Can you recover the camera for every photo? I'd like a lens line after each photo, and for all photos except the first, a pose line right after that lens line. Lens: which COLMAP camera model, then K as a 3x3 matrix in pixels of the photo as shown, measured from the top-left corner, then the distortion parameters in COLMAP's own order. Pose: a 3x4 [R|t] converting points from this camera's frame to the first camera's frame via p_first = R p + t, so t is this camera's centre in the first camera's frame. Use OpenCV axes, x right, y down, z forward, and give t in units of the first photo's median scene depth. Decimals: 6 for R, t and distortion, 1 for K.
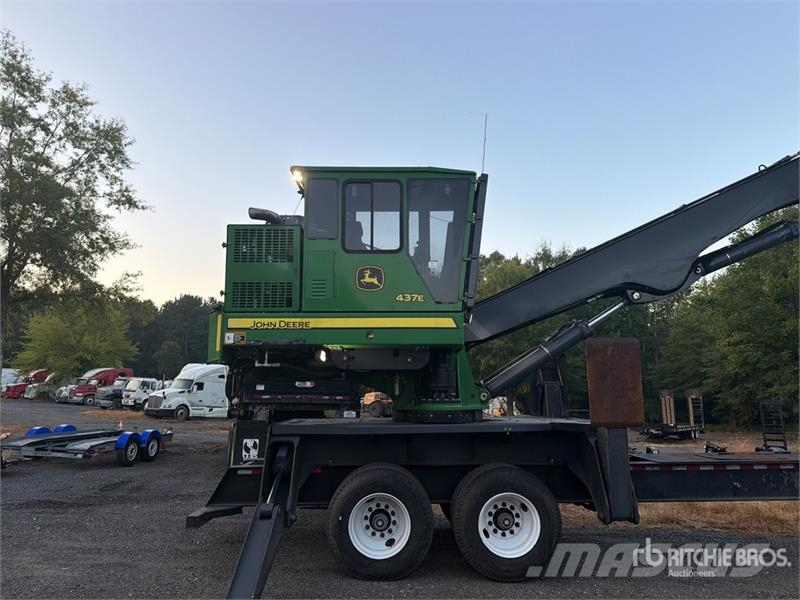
lens RADIAL K [[554.3, 0, 407.0], [0, 554.3, 301.2], [0, 0, 1]] dist [0.115098, -0.156465]
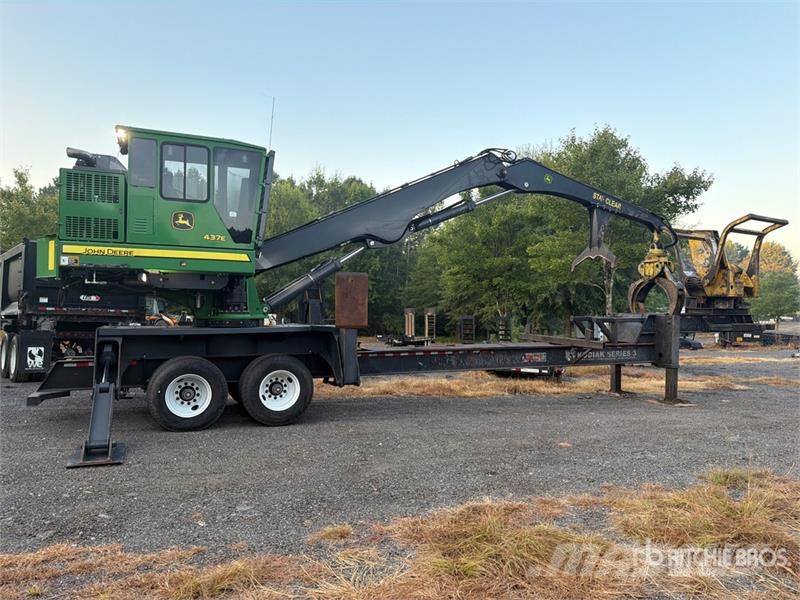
lens RADIAL K [[554.2, 0, 399.0], [0, 554.2, 302.9], [0, 0, 1]] dist [0.095586, -0.151347]
pose [[0.923342, 0.017580, 0.383577, -0.099285], [-0.073969, 0.988385, 0.132757, -0.062241], [-0.376787, -0.150953, 0.913917, -0.447817]]
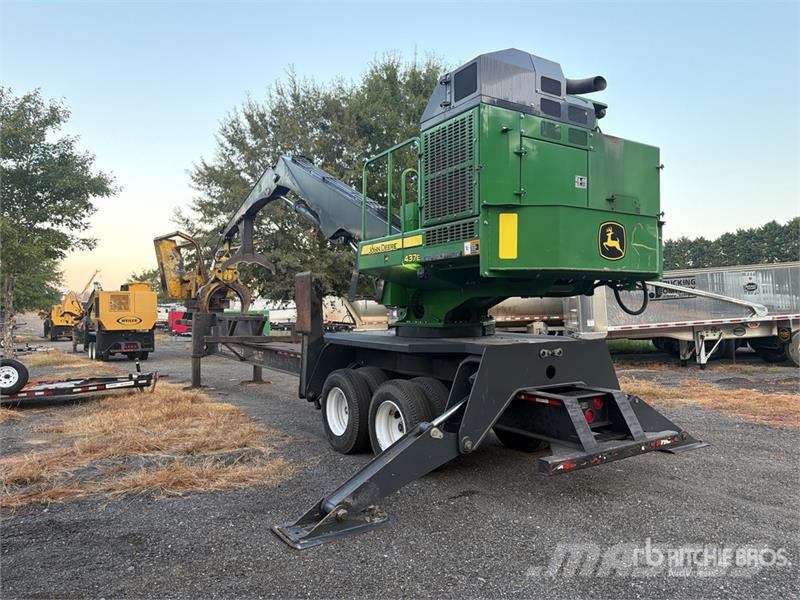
lens RADIAL K [[554.2, 0, 399.0], [0, 554.2, 302.9], [0, 0, 1]] dist [0.095586, -0.151347]
pose [[-0.518044, 0.016378, 0.855197, -0.941593], [-0.128854, 0.986913, -0.096954, 0.305815], [-0.845593, -0.160422, -0.509153, 1.867753]]
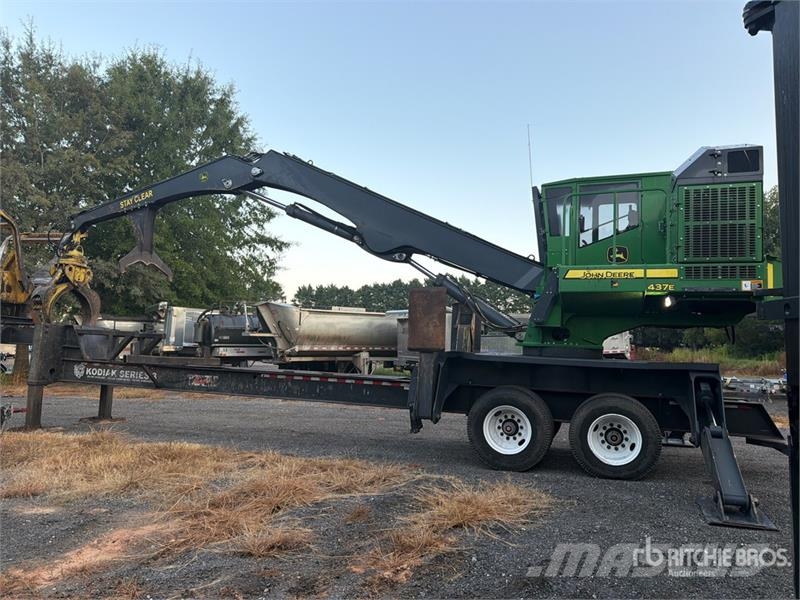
lens RADIAL K [[552.7, 0, 406.1], [0, 552.7, 302.1], [0, 0, 1]] dist [0.041467, -0.064133]
pose [[-0.933404, 0.002187, 0.358821, -0.051711], [-0.088283, 0.967844, -0.235550, 0.474764], [-0.347798, -0.251541, -0.903196, 2.567071]]
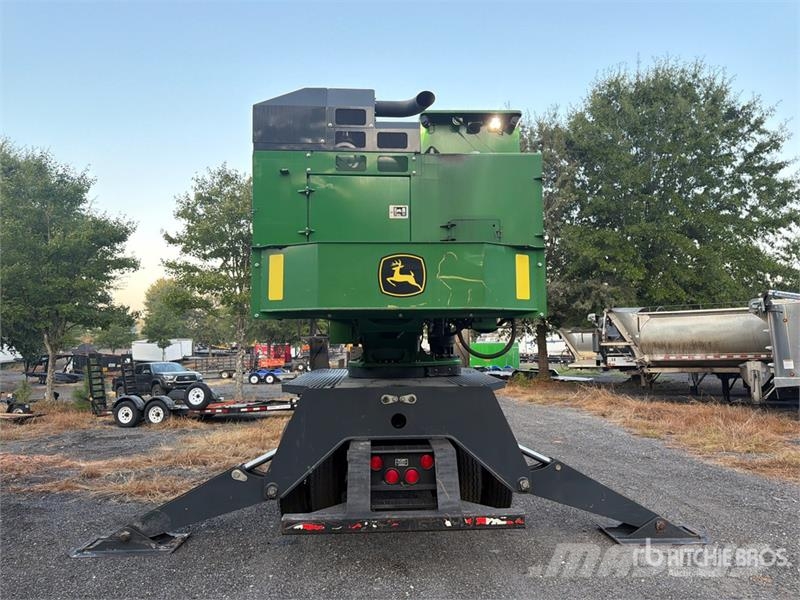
lens RADIAL K [[552.7, 0, 400.6], [0, 552.7, 295.3], [0, 0, 1]] dist [0.094890, -0.143955]
pose [[-0.018863, 0.087162, 0.996016, -1.125695], [-0.156525, 0.983652, -0.089045, 0.180281], [-0.987494, -0.157581, -0.004911, 1.167560]]
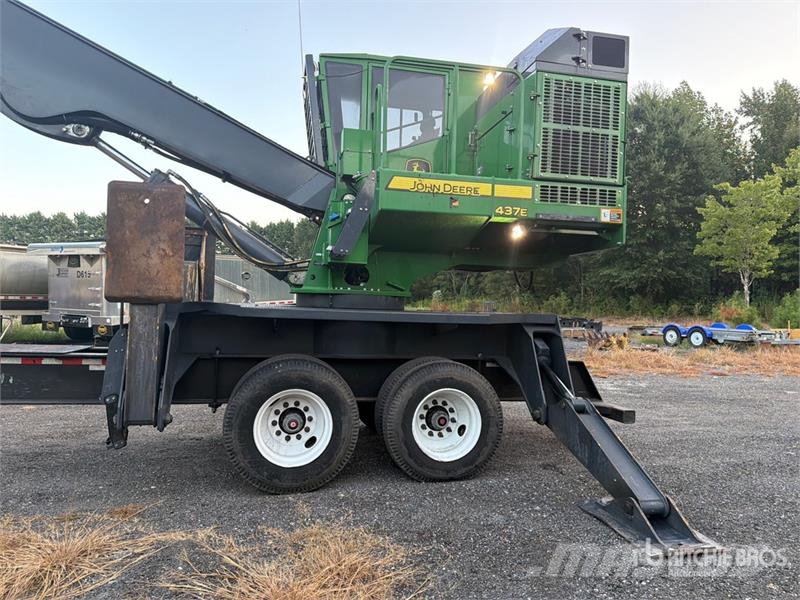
lens RADIAL K [[554.2, 0, 399.0], [0, 554.2, 302.9], [0, 0, 1]] dist [0.095586, -0.151347]
pose [[-0.980677, -0.022983, -0.194278, 0.189084], [0.009892, 0.985979, -0.166575, 0.400816], [0.195383, -0.165278, -0.966700, 2.109107]]
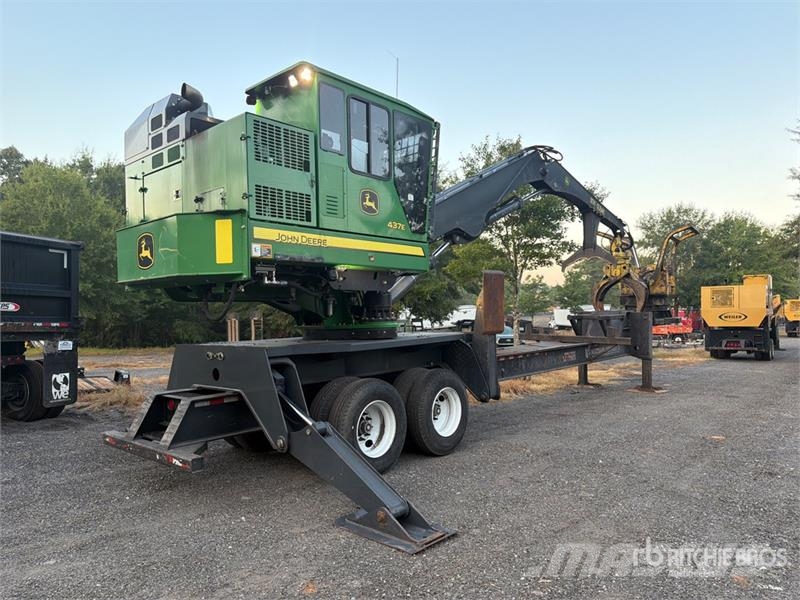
lens RADIAL K [[554.2, 0, 399.0], [0, 554.2, 302.9], [0, 0, 1]] dist [0.095586, -0.151347]
pose [[0.681977, 0.004968, 0.731356, -0.763225], [-0.103407, 0.990587, 0.089696, 0.044421], [-0.724026, -0.136797, 0.676071, 0.235245]]
